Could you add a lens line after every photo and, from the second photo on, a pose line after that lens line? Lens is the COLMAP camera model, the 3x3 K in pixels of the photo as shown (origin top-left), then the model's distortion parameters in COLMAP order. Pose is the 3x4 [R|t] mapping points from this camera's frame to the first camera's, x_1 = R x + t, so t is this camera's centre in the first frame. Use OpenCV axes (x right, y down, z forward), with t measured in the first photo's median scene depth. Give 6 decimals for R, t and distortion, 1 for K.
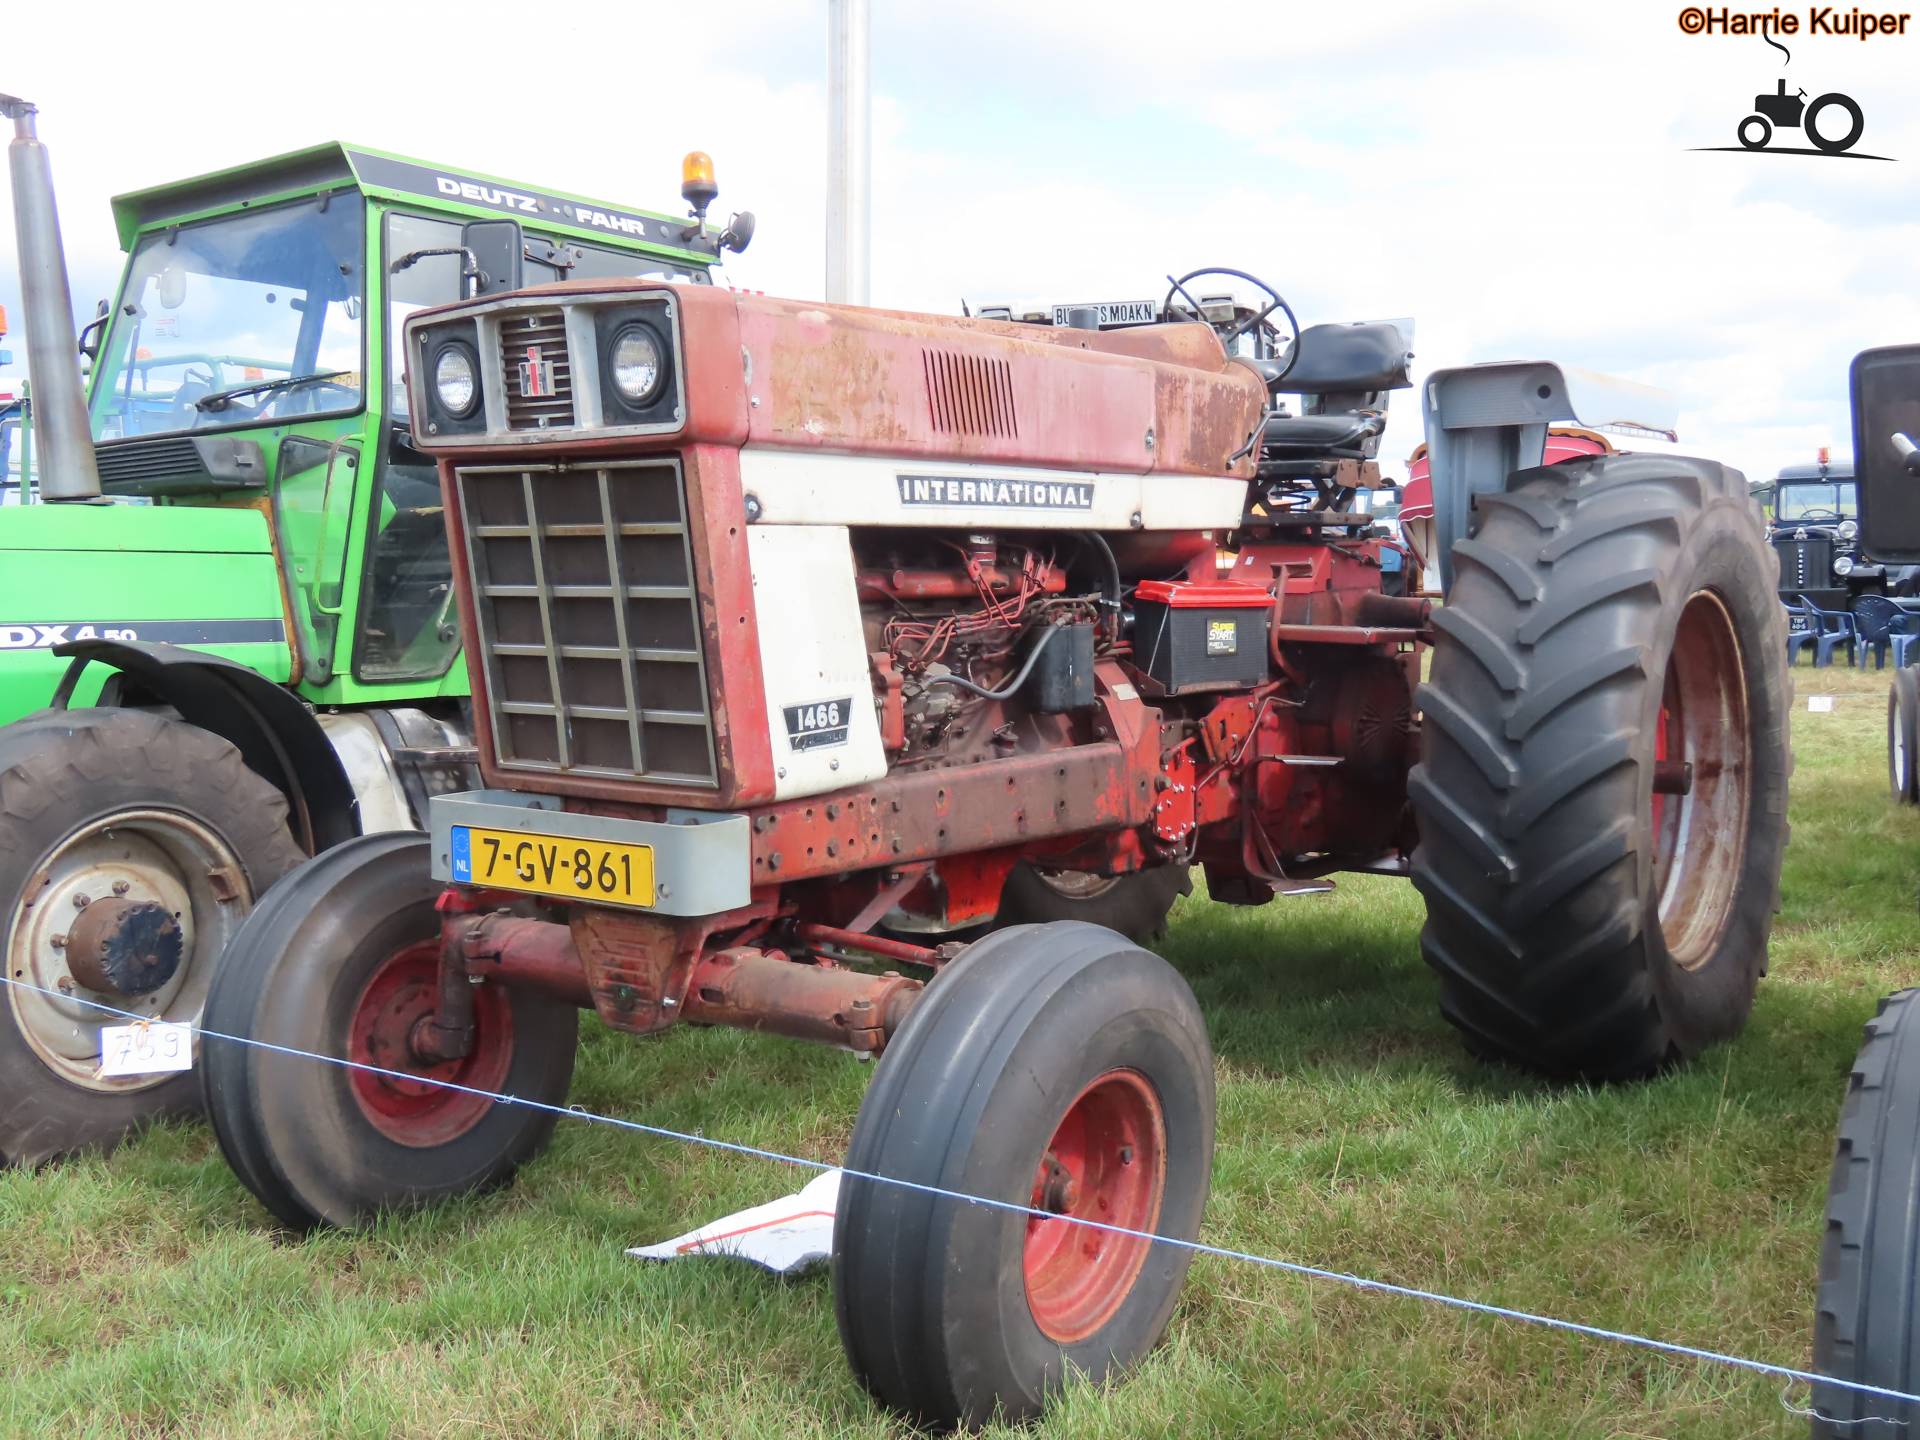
lens RADIAL K [[1971.2, 0, 960.0], [0, 1971.2, 720.0], [0, 0, 1]] dist [0.020072, -0.017156]
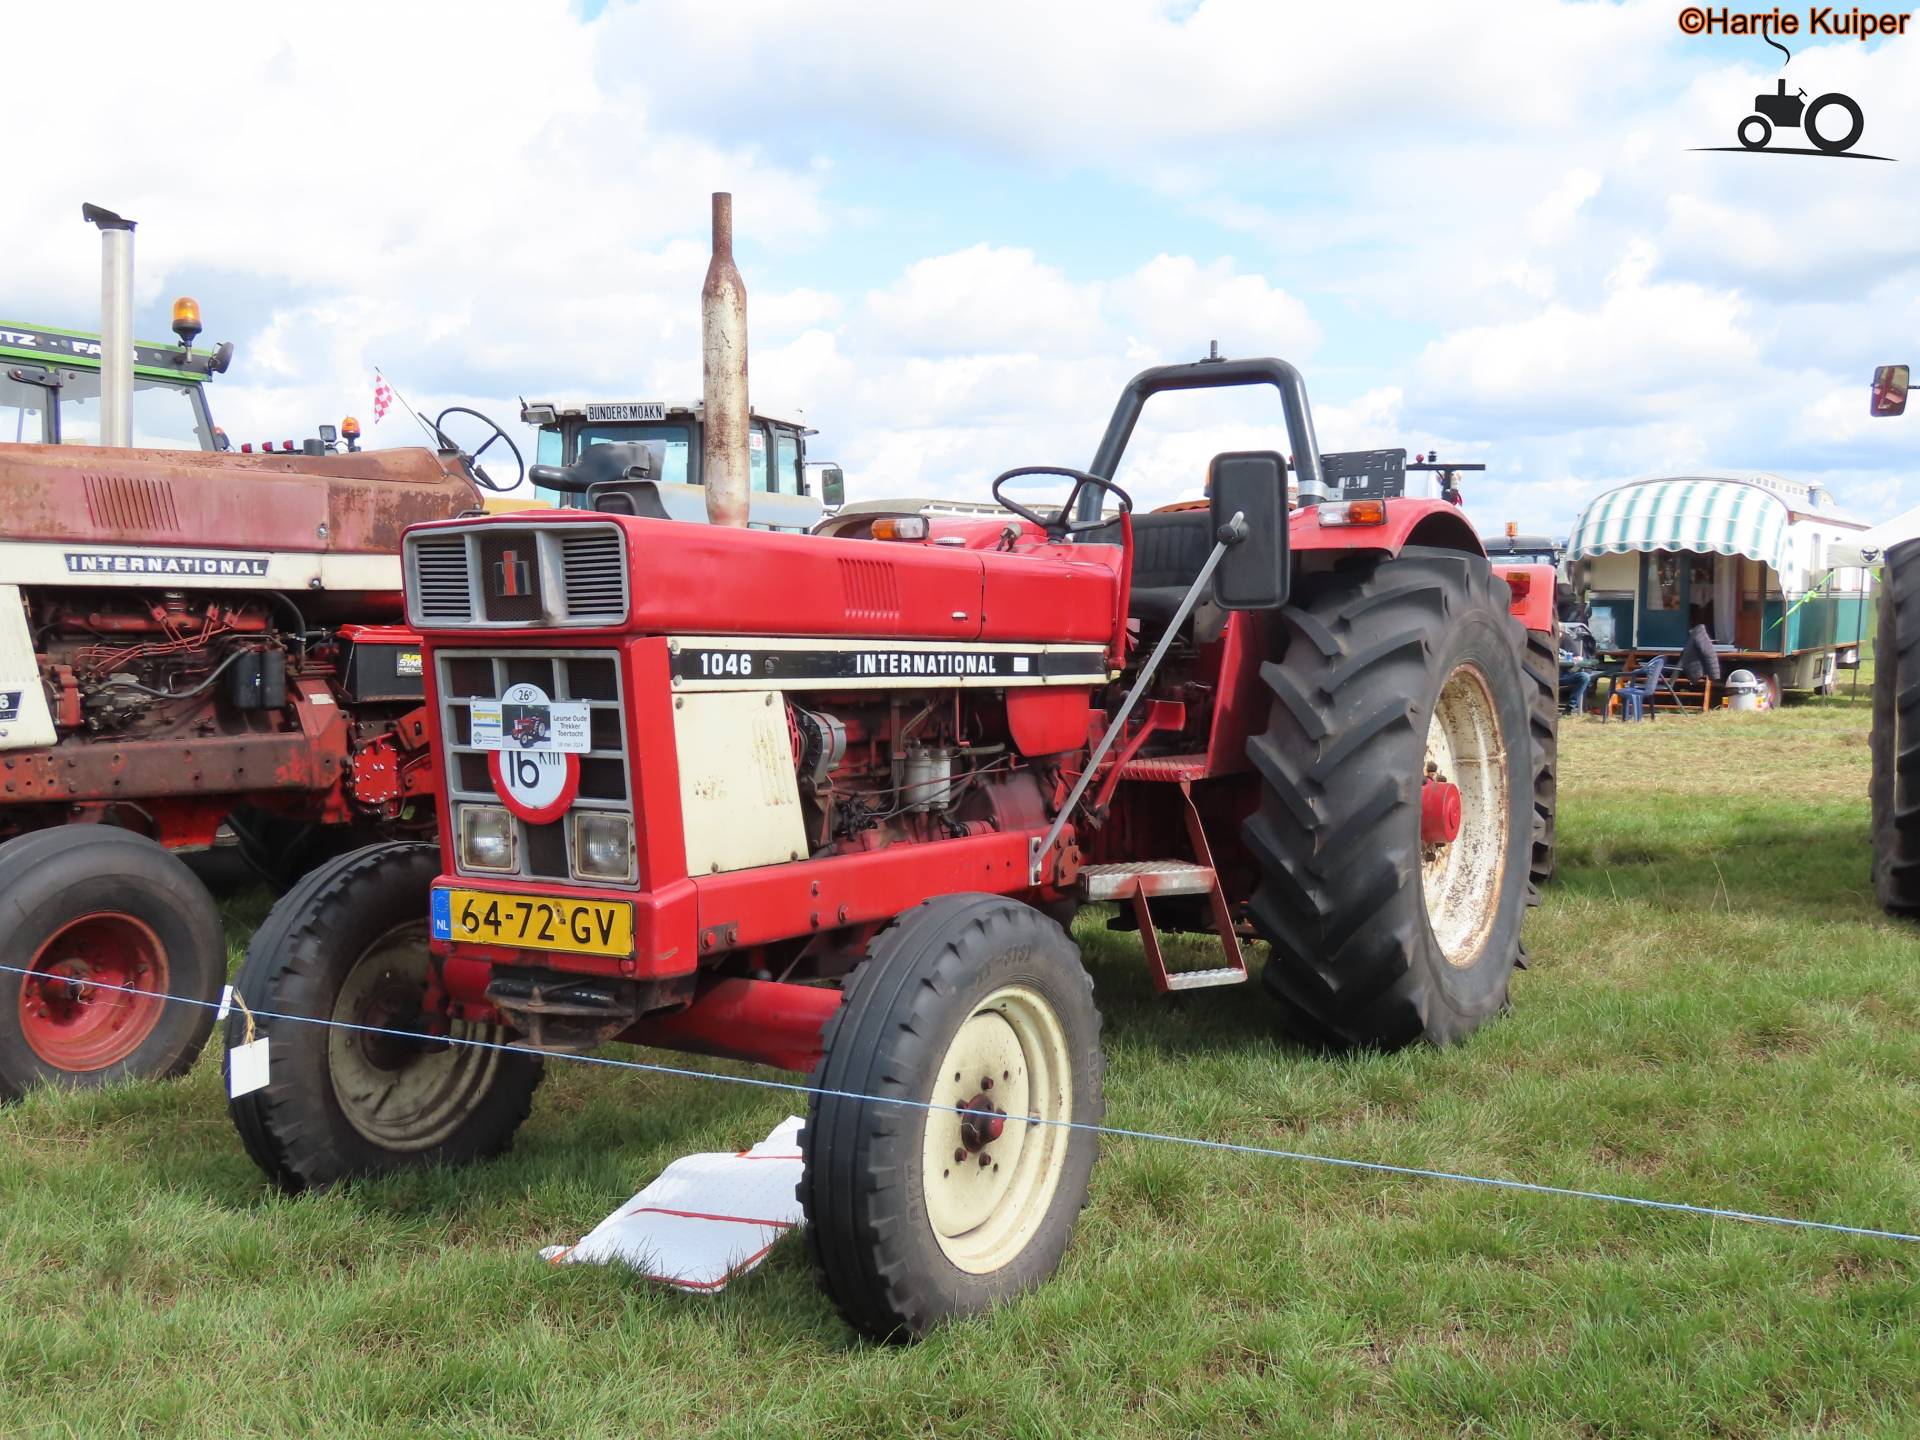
lens RADIAL K [[1971.2, 0, 960.0], [0, 1971.2, 720.0], [0, 0, 1]] dist [0.020072, -0.017156]
pose [[0.999561, 0.018745, 0.022935, 0.551988], [-0.018177, 0.999529, -0.024745, 0.030606], [-0.023388, 0.024317, 0.999431, -0.513071]]
